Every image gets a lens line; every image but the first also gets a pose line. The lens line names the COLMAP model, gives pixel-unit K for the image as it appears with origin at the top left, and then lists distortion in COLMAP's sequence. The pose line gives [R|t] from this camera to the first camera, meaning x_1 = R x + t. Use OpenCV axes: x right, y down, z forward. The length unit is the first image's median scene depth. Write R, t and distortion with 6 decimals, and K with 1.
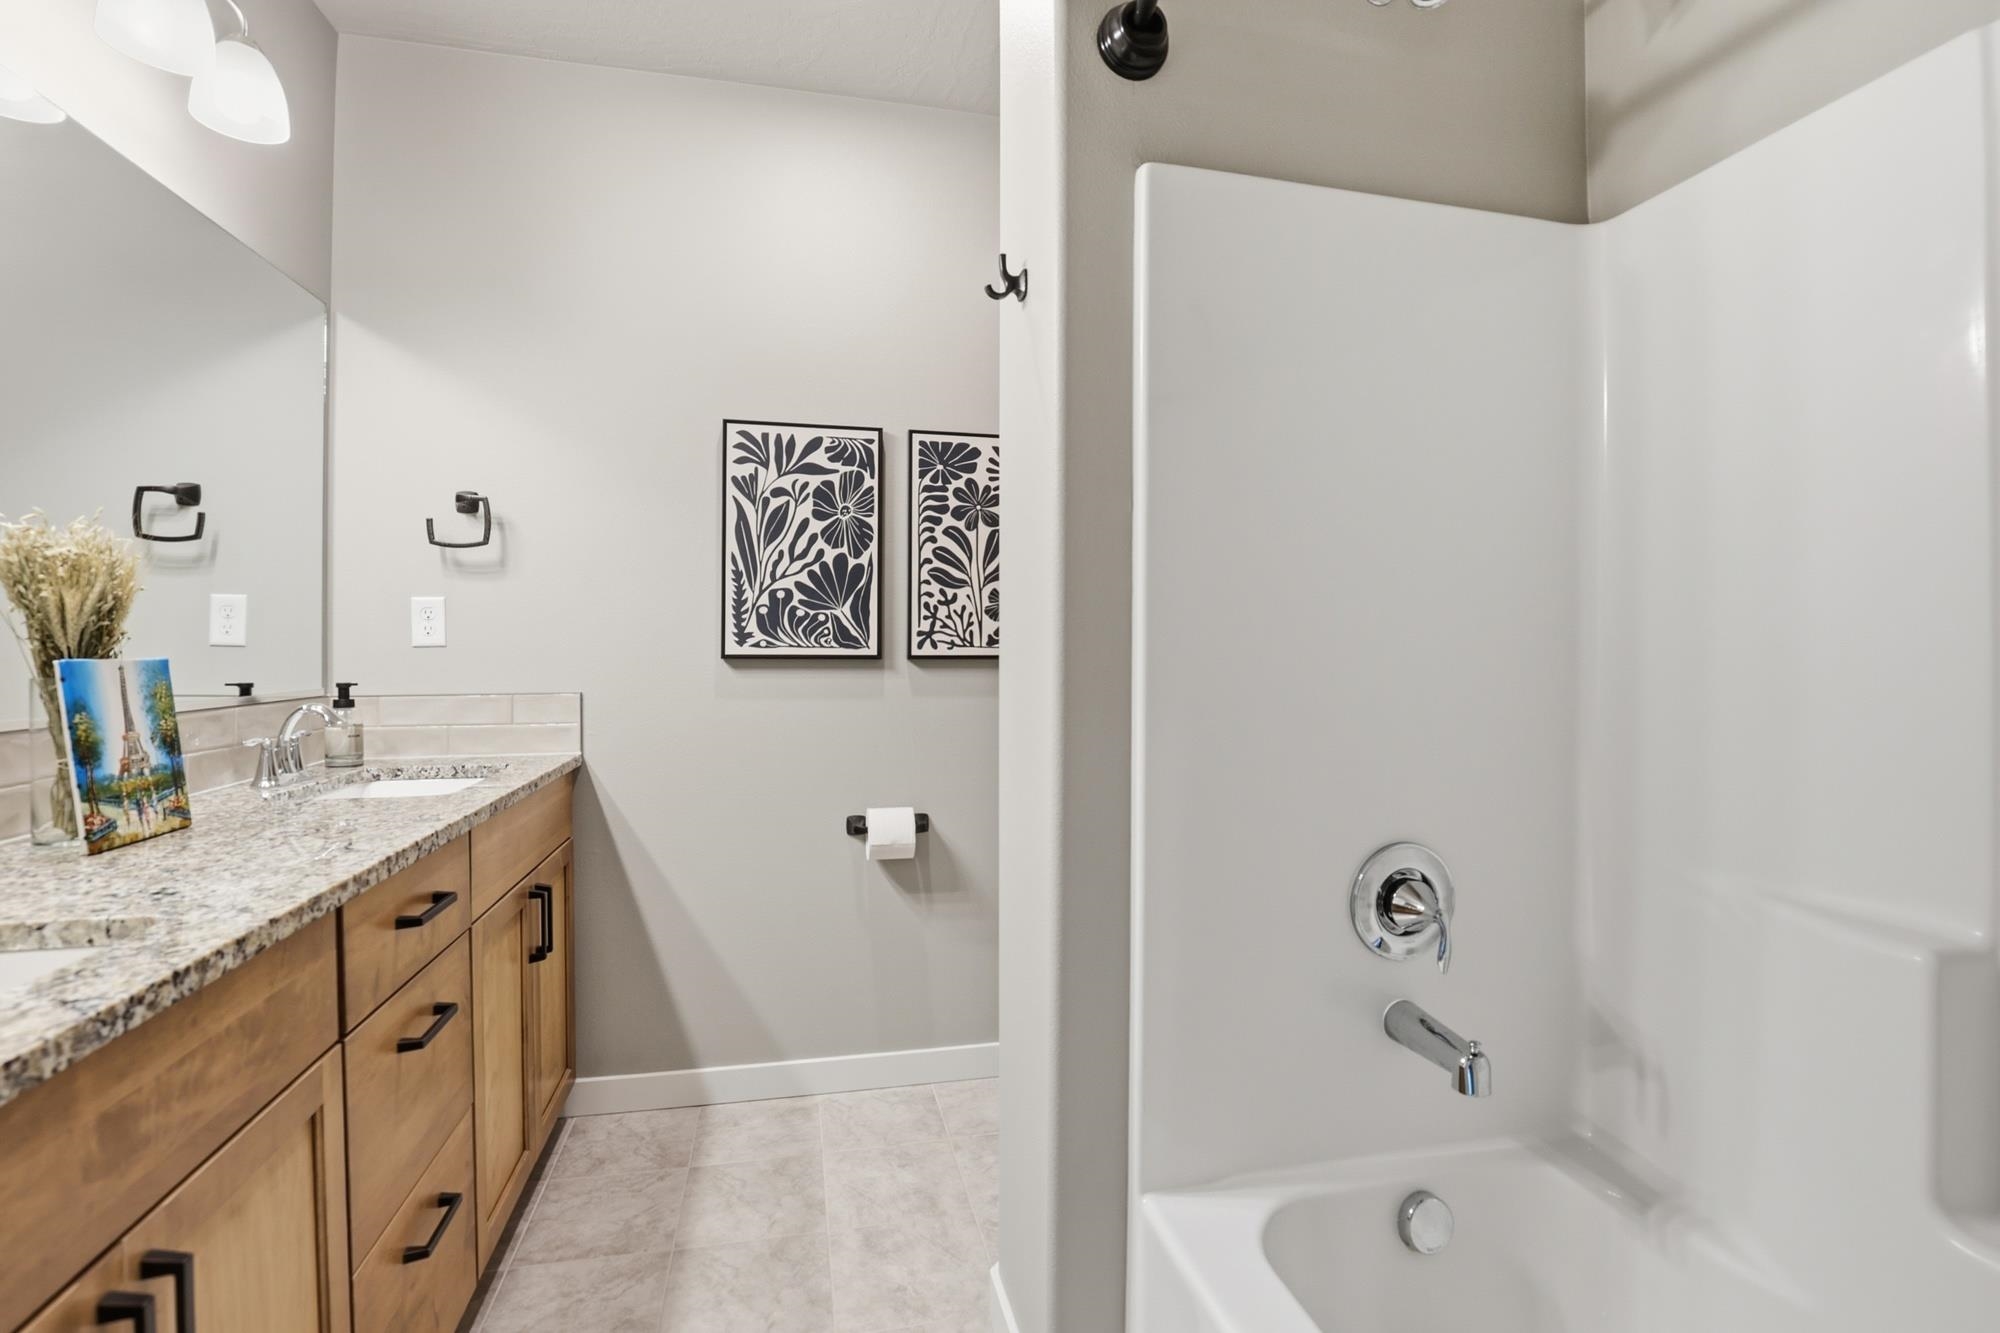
lens RADIAL K [[926.3, 0, 1010.3], [0, 926.3, 662.9], [0, 0, 1]] dist [-0.036664, 0.007297]
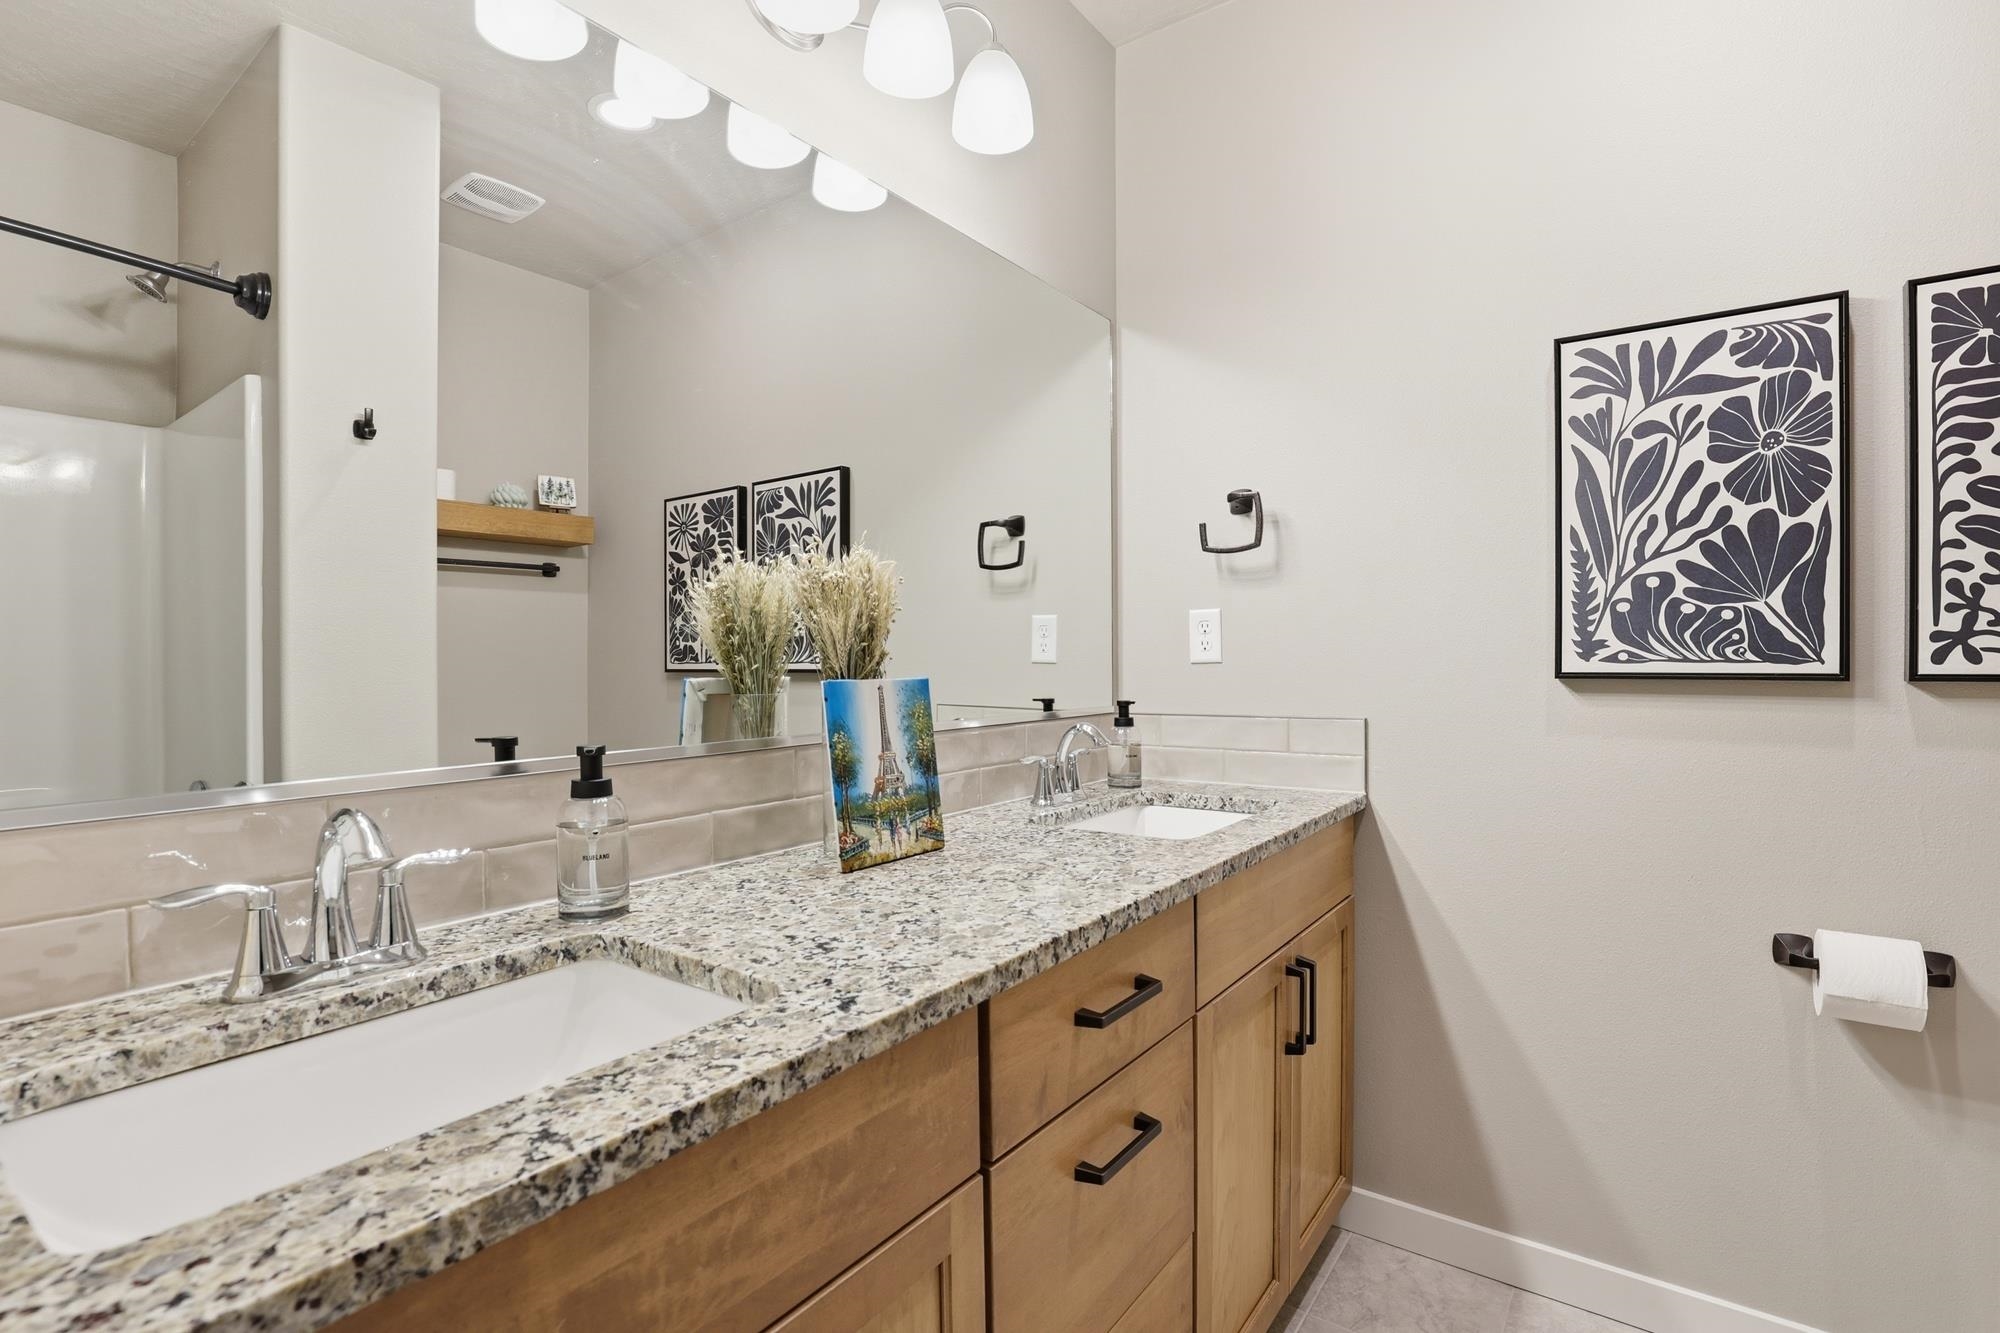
lens RADIAL K [[926.3, 0, 1003.0], [0, 926.3, 663.5], [0, 0, 1]] dist [-0.036664, 0.007297]
pose [[0.651012, -0.003787, -0.759058, -0.063279], [-0.006015, 0.999930, -0.010148, -0.006951], [0.759043, 0.011172, 0.650944, 0.248814]]
